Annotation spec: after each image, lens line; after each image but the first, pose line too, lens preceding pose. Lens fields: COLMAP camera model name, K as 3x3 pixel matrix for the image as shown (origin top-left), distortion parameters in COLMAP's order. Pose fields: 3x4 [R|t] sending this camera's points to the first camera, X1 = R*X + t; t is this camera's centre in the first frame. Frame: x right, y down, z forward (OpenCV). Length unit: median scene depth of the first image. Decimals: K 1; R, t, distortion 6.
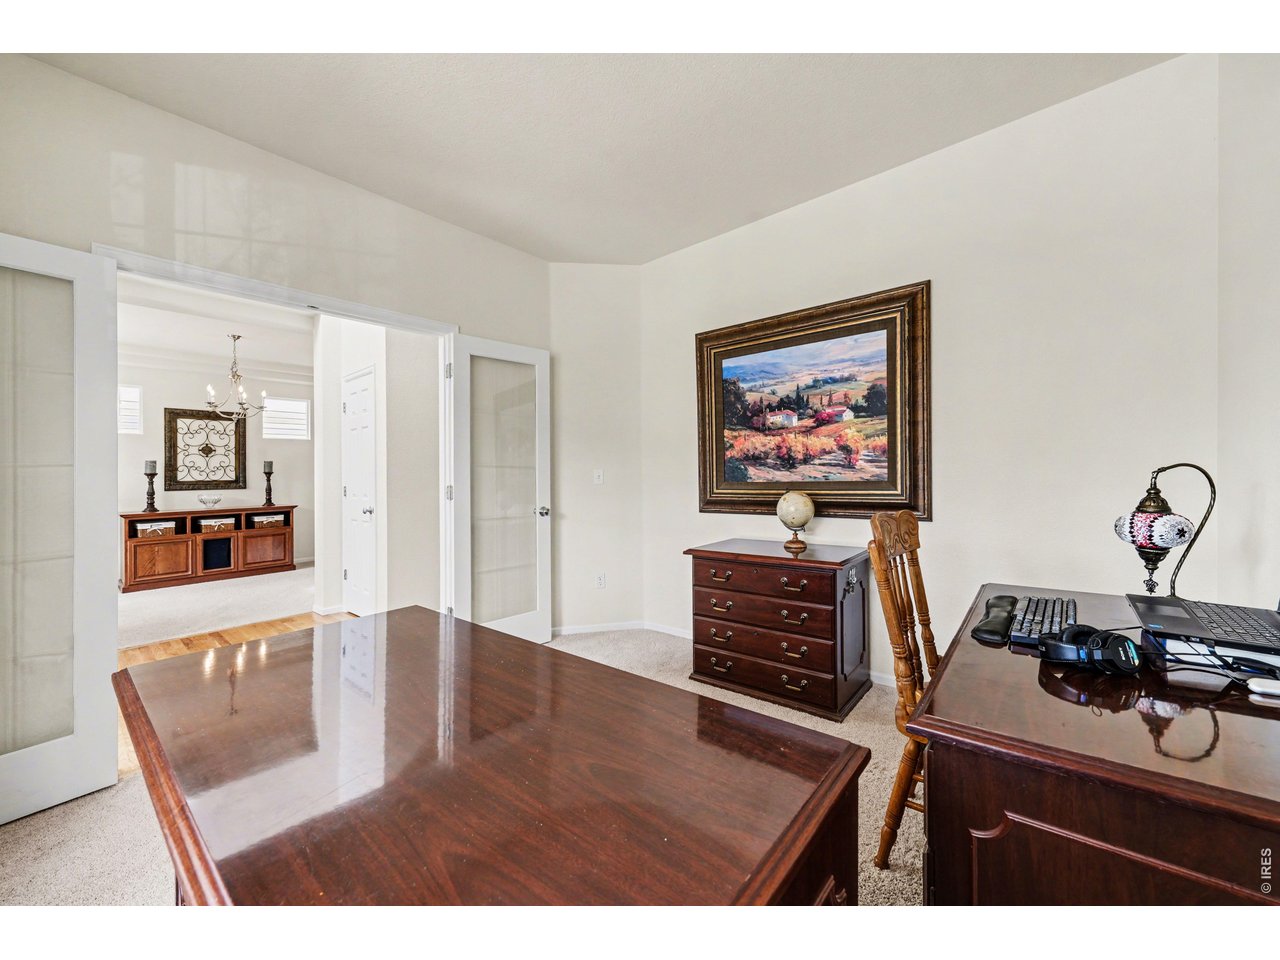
lens RADIAL K [[498.1, 0, 633.9], [0, 498.1, 460.7], [0, 0, 1]] dist [0.000507, -0.000194]
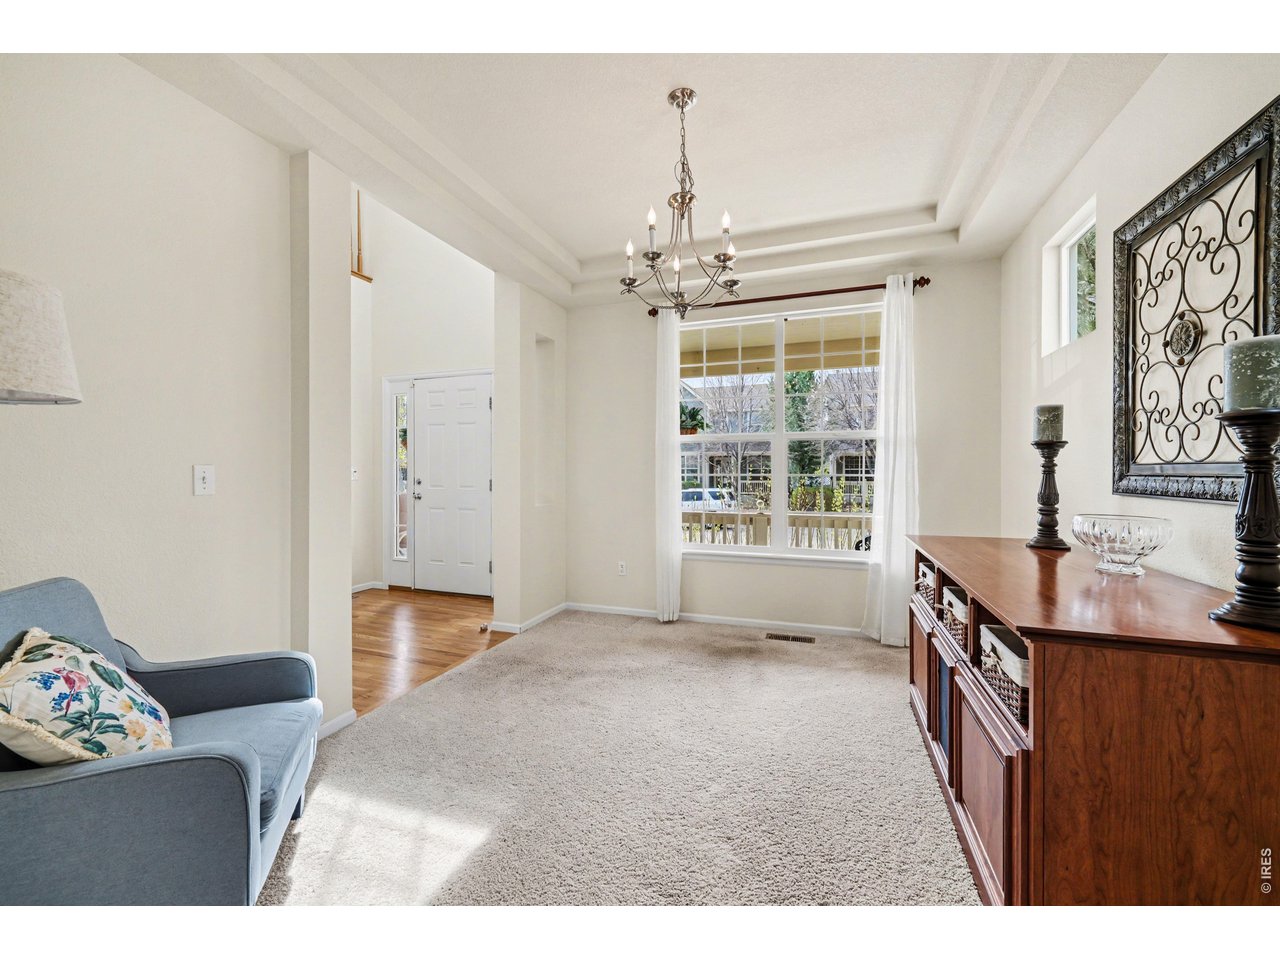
lens RADIAL K [[509.8, 0, 640.0], [0, 509.8, 480.0], [0, 0, 1]] dist [-0.011521, 0.000129]
pose [[-0.939172, 0.026774, -0.342402, -0.539926], [0.028689, 0.999588, -0.000530, 0.042215], [0.342247, -0.010321, -0.939553, 1.182113]]
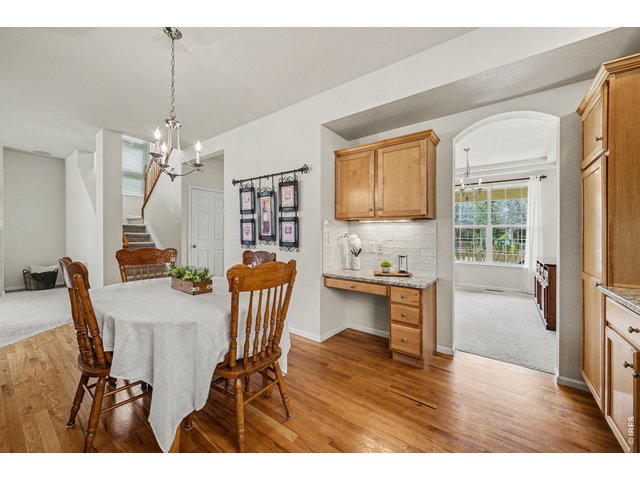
lens RADIAL K [[253.9, 0, 318.3], [0, 253.9, 234.5], [0, 0, 1]] dist [0.010656, 0.000077]
pose [[-0.997869, 0.015777, -0.063319, -0.217605], [0.017651, 0.999419, -0.029144, 0.040427], [0.062823, -0.030200, -0.997568, 1.566693]]
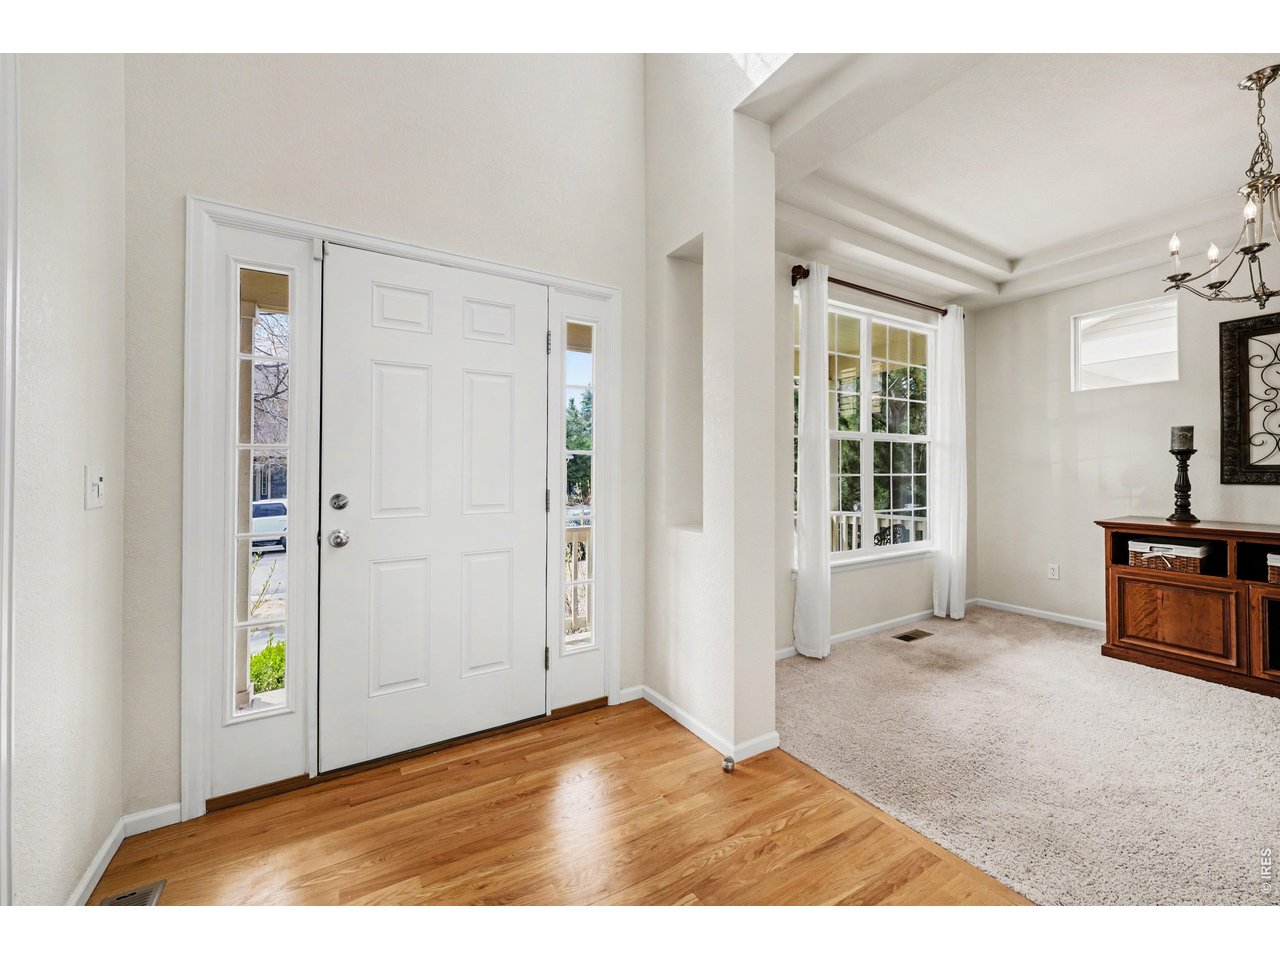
lens RADIAL K [[507.7, 0, 636.7], [0, 507.7, 469.1], [0, 0, 1]] dist [0.010656, 0.000077]
pose [[-0.321892, 0.016523, -0.946632, -0.241317], [0.034894, 0.999375, 0.005578, 0.020885], [0.946133, -0.031236, -0.322267, 0.591841]]
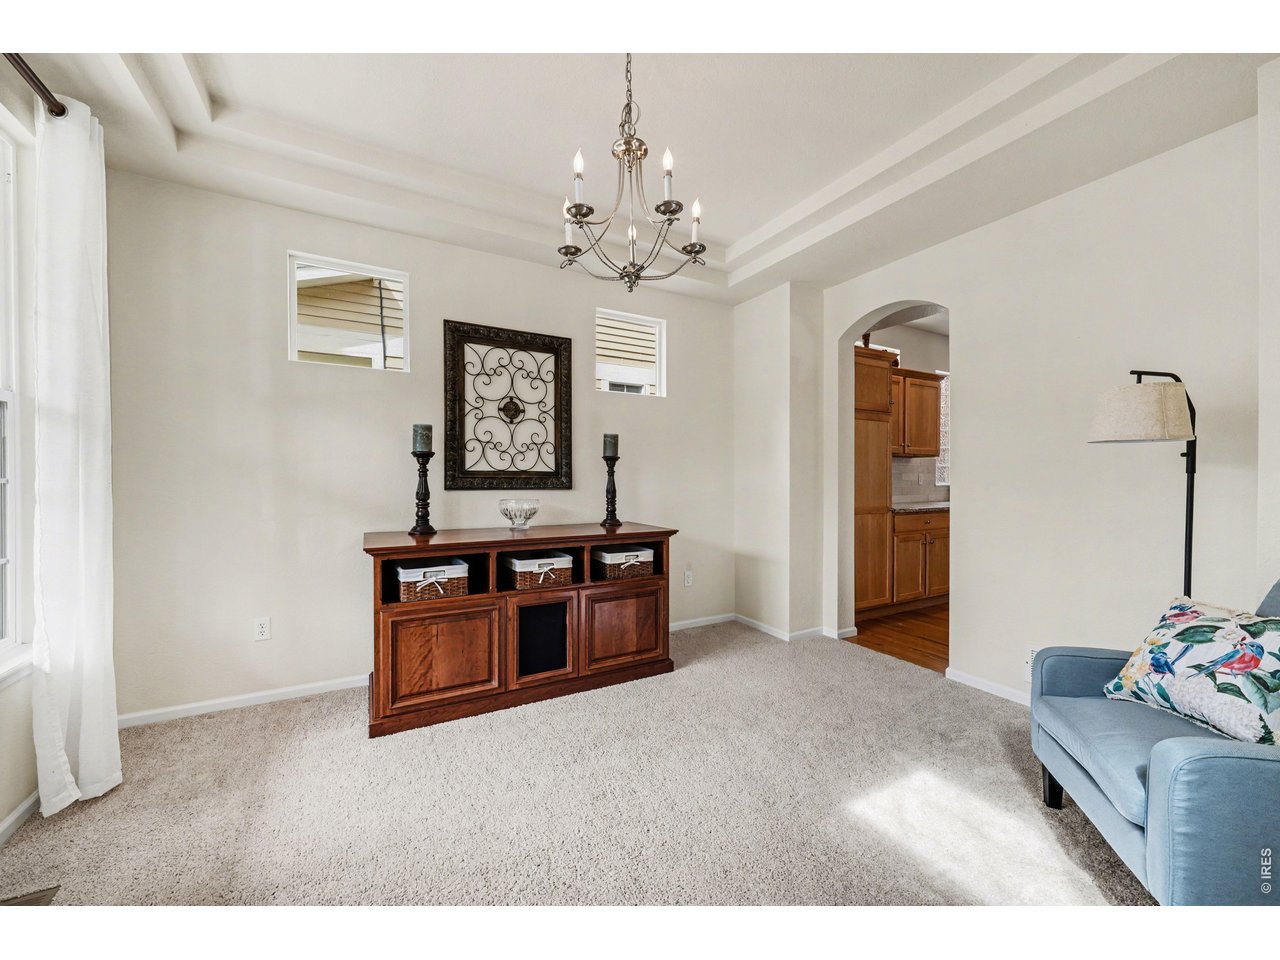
lens RADIAL K [[474.3, 0, 636.6], [0, 474.3, 478.1], [0, 0, 1]] dist [0.001453, 0.000110]
pose [[0.942729, 0.025483, -0.332585, -0.601627], [-0.014515, 0.999267, 0.035423, 0.029239], [0.333244, -0.028567, 0.942408, 0.615856]]
